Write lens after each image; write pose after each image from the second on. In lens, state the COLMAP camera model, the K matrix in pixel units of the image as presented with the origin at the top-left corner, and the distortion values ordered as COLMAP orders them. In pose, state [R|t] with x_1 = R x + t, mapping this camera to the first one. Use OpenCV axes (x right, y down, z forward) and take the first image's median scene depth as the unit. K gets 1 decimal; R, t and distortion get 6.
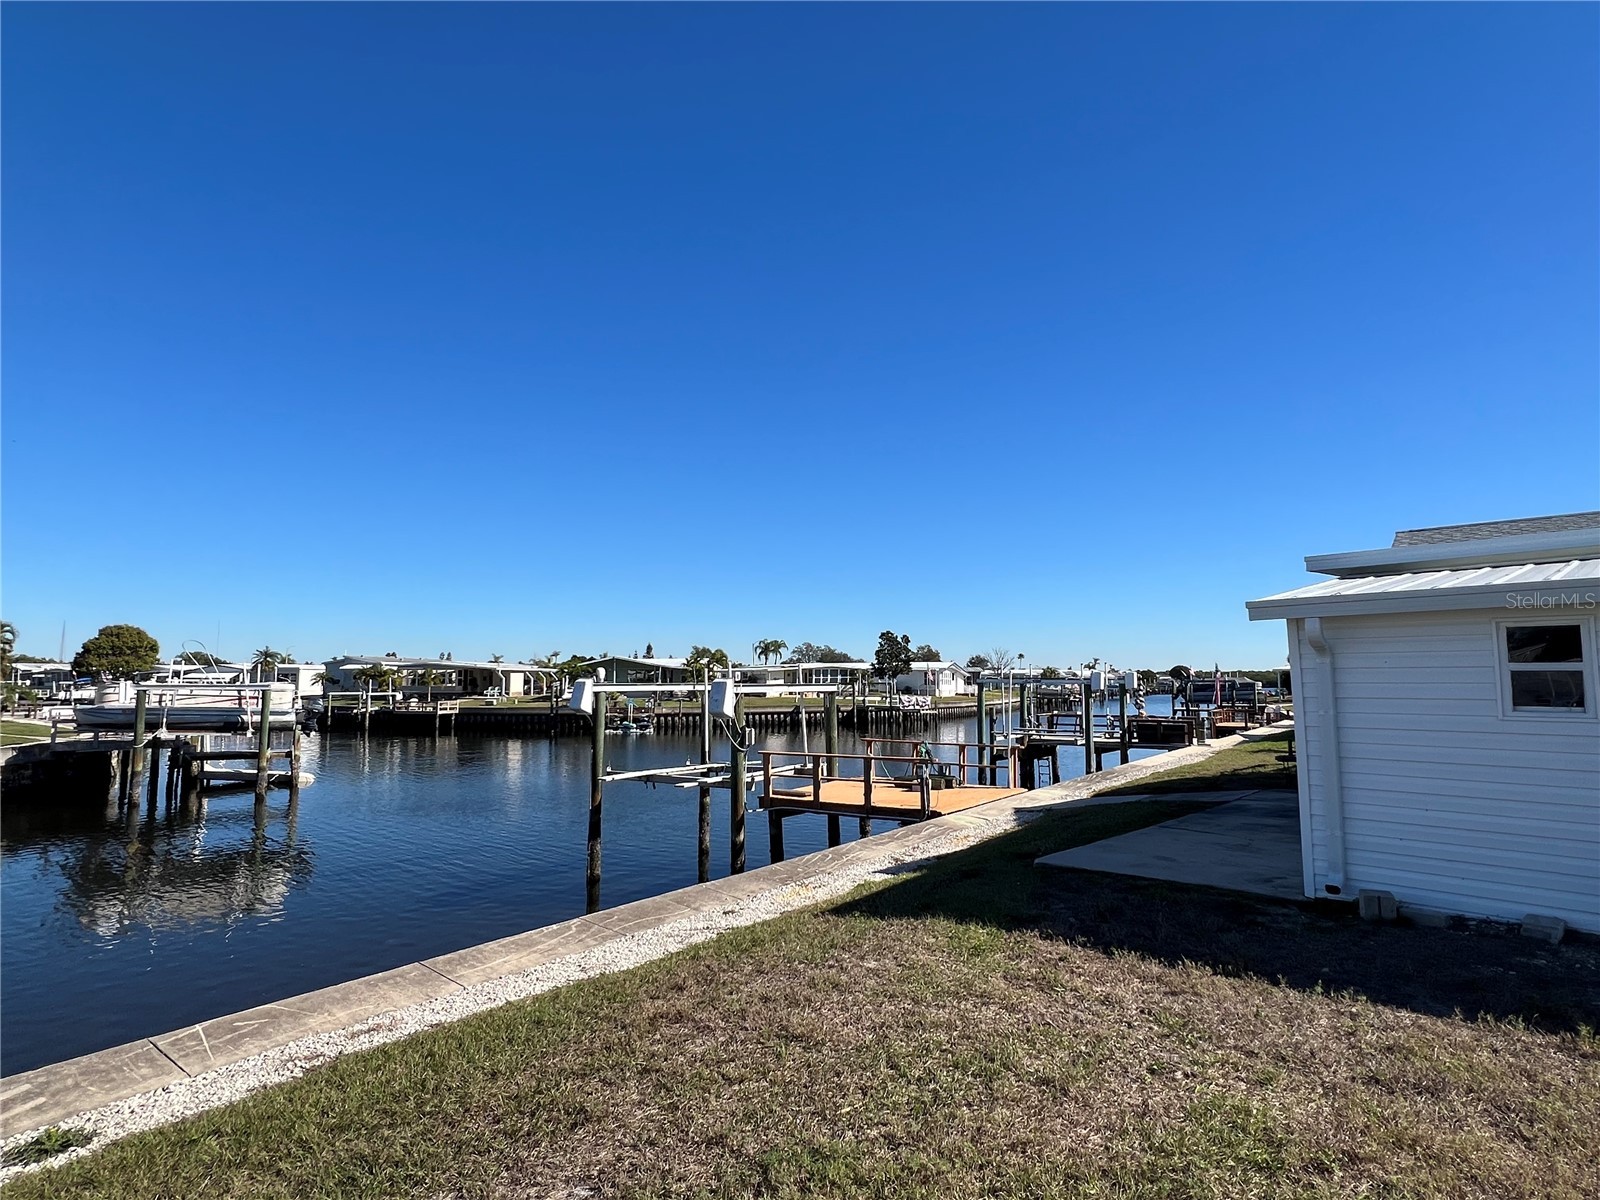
lens RADIAL K [[864.4, 0, 793.3], [0, 864.4, 605.9], [0, 0, 1]] dist [-0.006168, 0.001788]
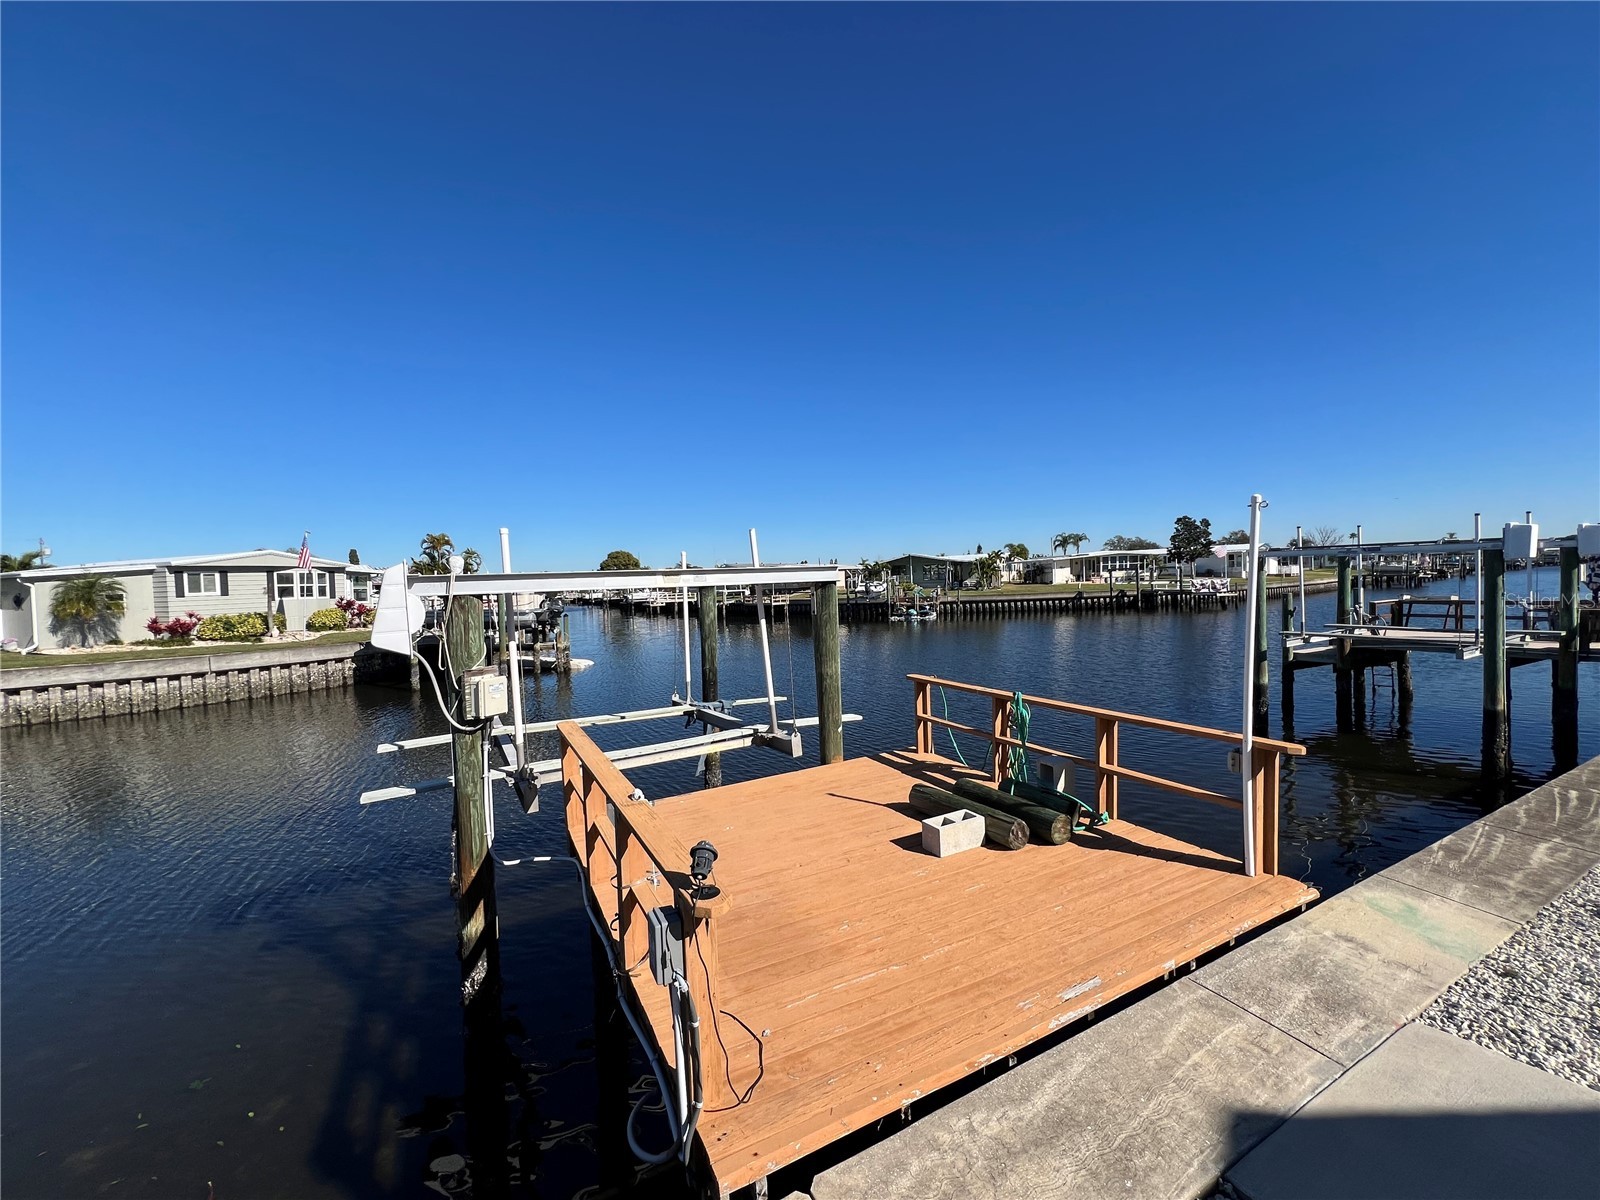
lens RADIAL K [[637.7, 0, 797.4], [0, 637.7, 597.9], [0, 0, 1]] dist [-0.001799, -0.000061]
pose [[0.895016, -0.020320, -0.445570, 0.048048], [0.074596, 0.991711, 0.104614, 0.017341], [0.439751, -0.126869, 0.889114, 0.168709]]
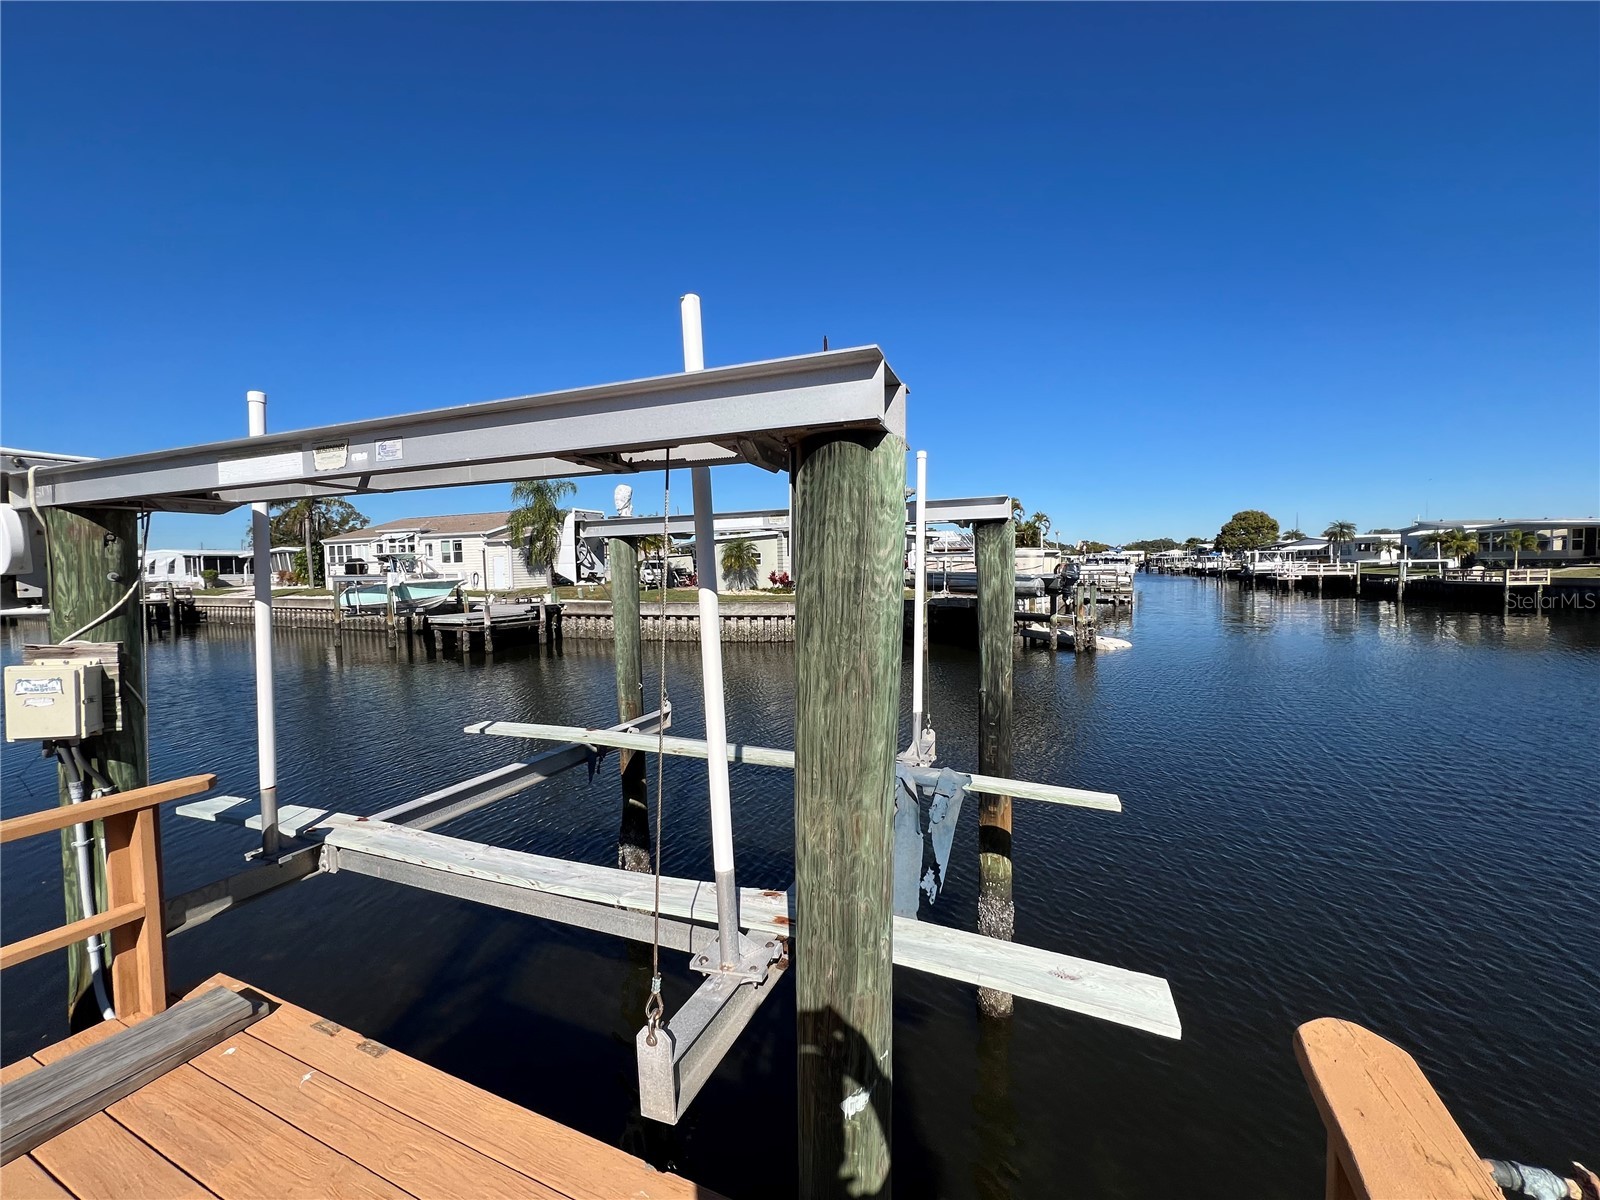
lens RADIAL K [[637.7, 0, 794.6], [0, 637.7, 599.0], [0, 0, 1]] dist [-0.001799, -0.000061]
pose [[0.200371, 0.046058, -0.978637, 0.031080], [0.105287, 0.992097, 0.068248, 0.028436], [0.974046, -0.116712, 0.193938, 0.245706]]
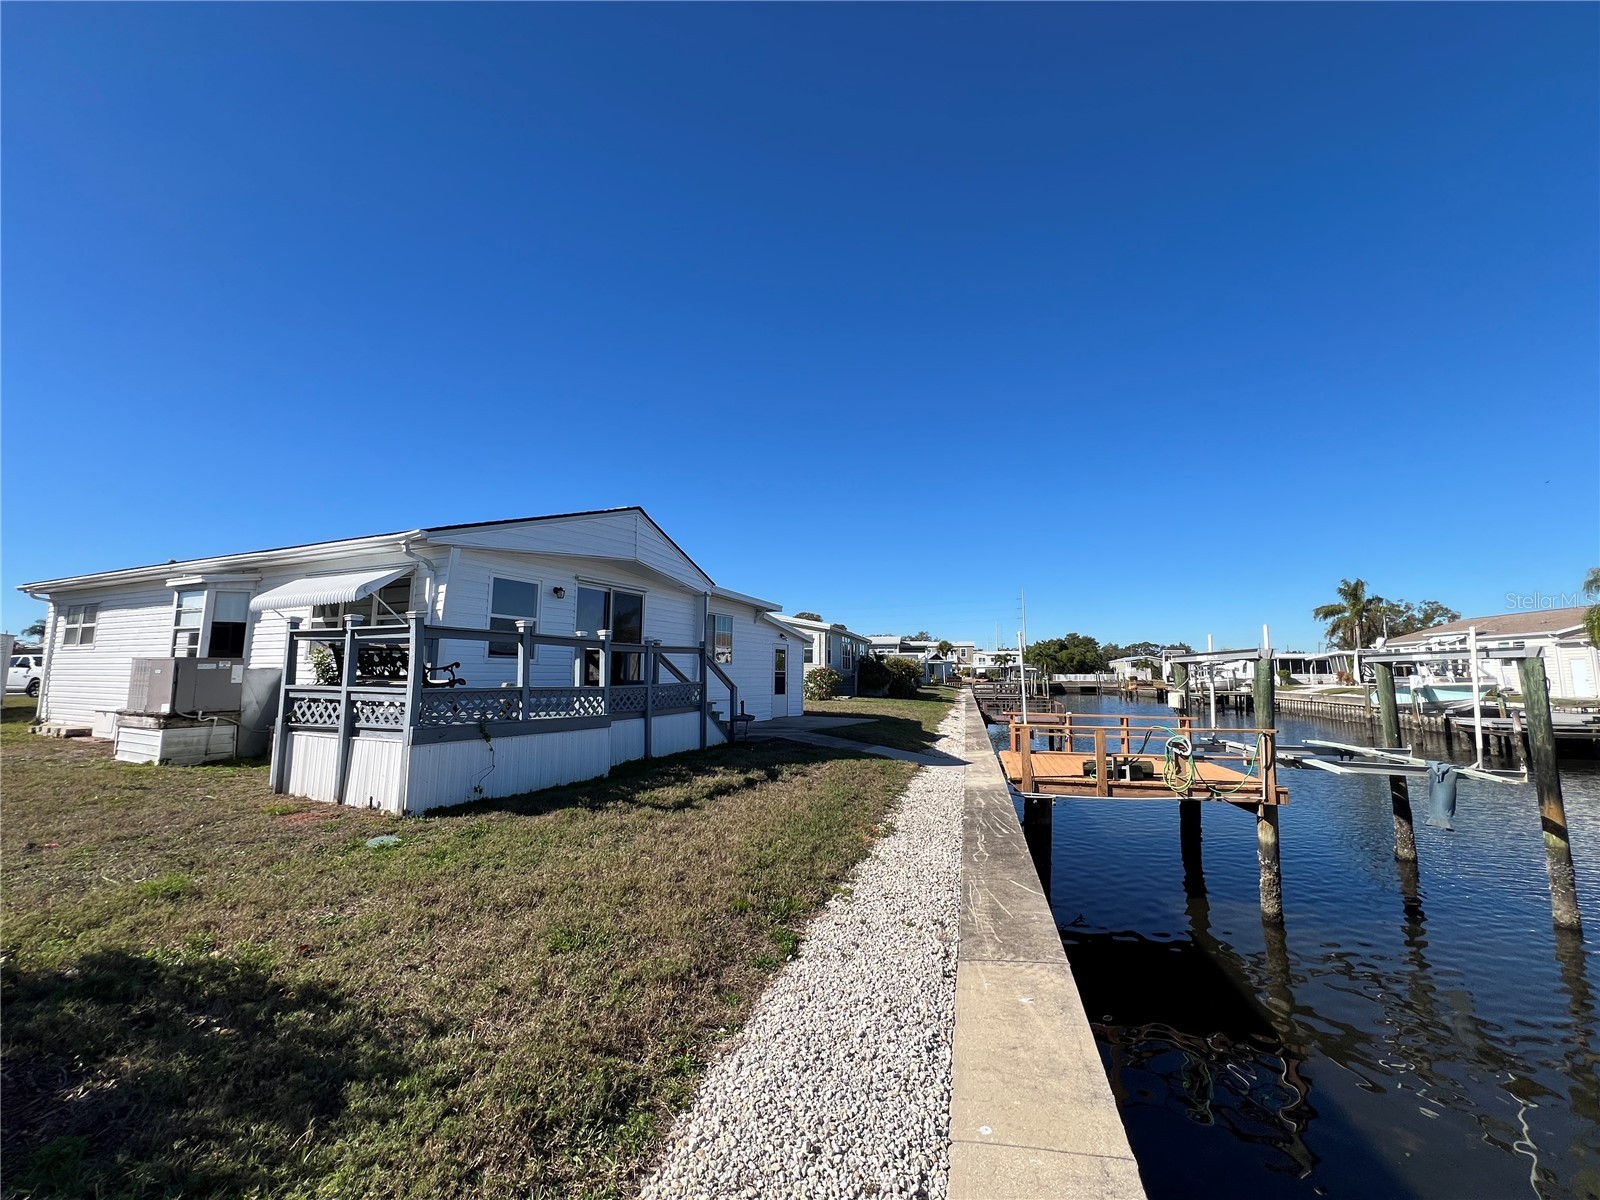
lens RADIAL K [[637.7, 0, 793.1], [0, 637.7, 594.7], [0, 0, 1]] dist [-0.001799, -0.000061]
pose [[-0.936449, -0.046468, -0.347712, 0.155210], [0.027774, 0.978256, -0.205533, 0.036764], [0.349702, -0.202128, -0.914796, 0.346016]]
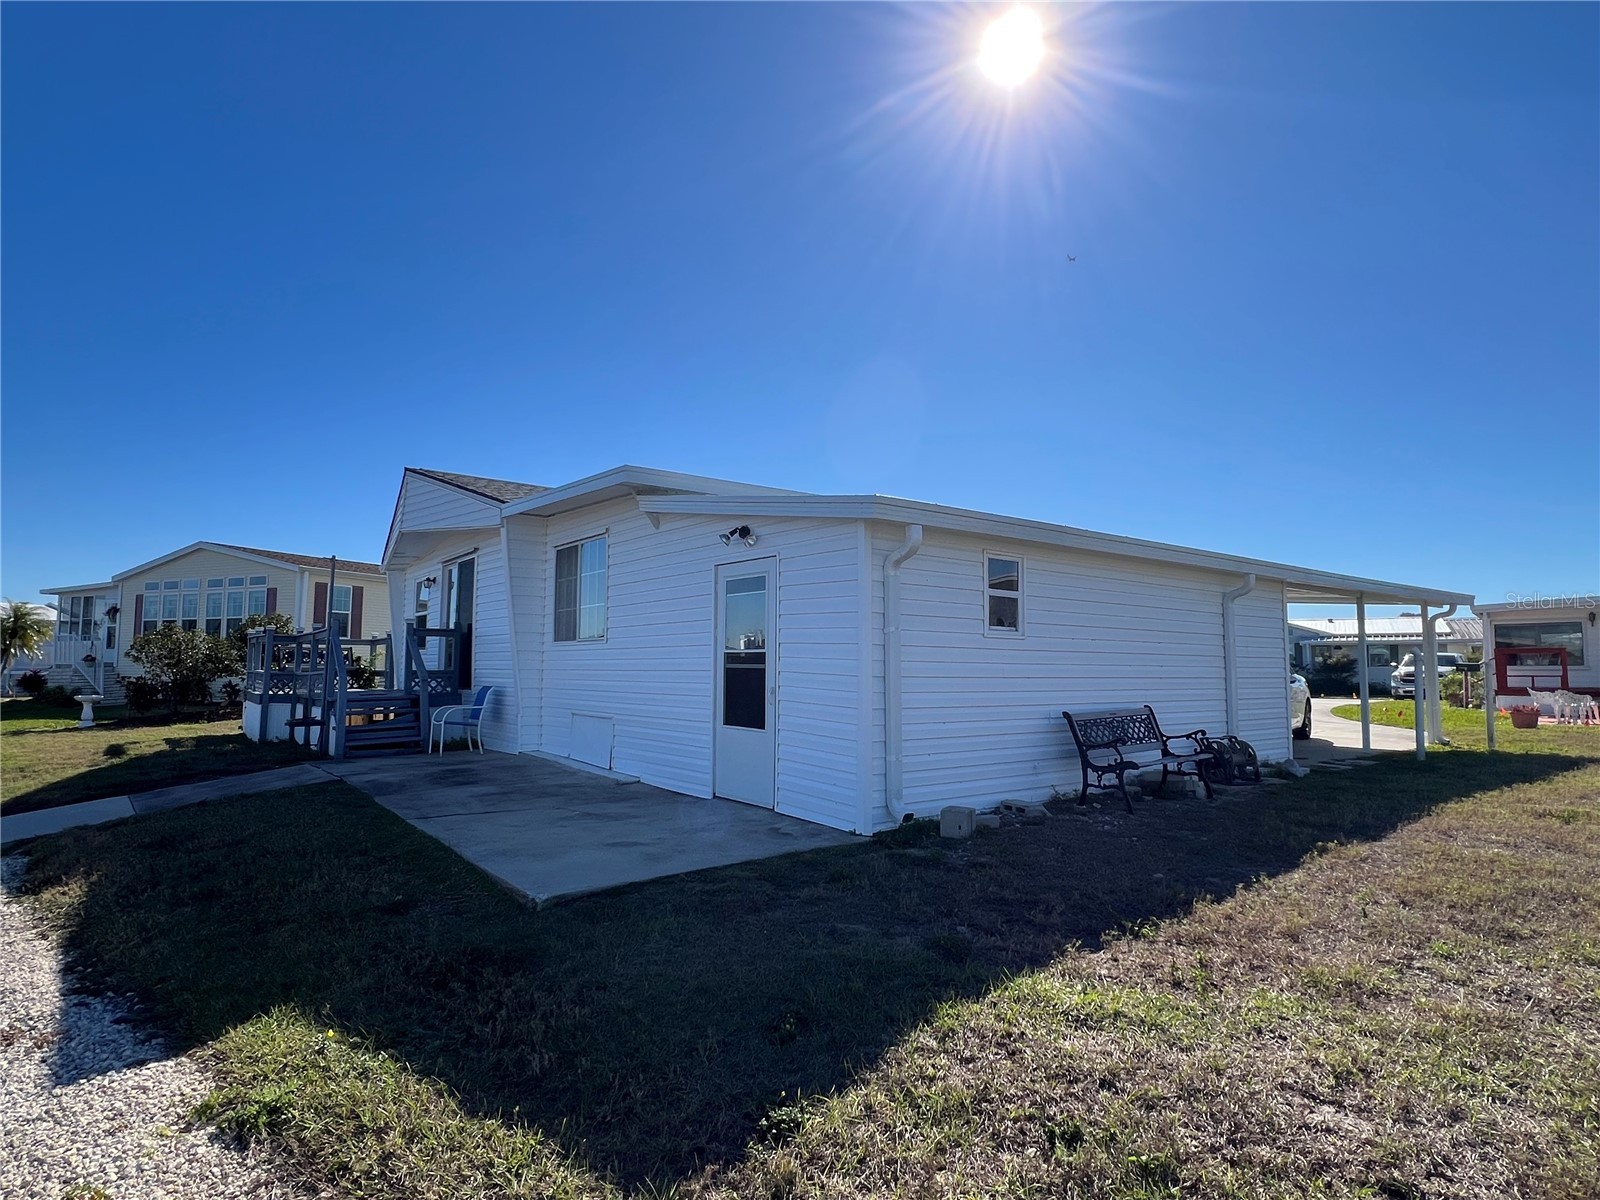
lens RADIAL K [[864.4, 0, 785.9], [0, 864.4, 603.7], [0, 0, 1]] dist [-0.006168, 0.001788]
pose [[0.111332, 0.078867, 0.990649, -0.029204], [-0.095076, 0.993119, -0.068379, 0.015805], [-0.989225, -0.086574, 0.118064, 0.093411]]
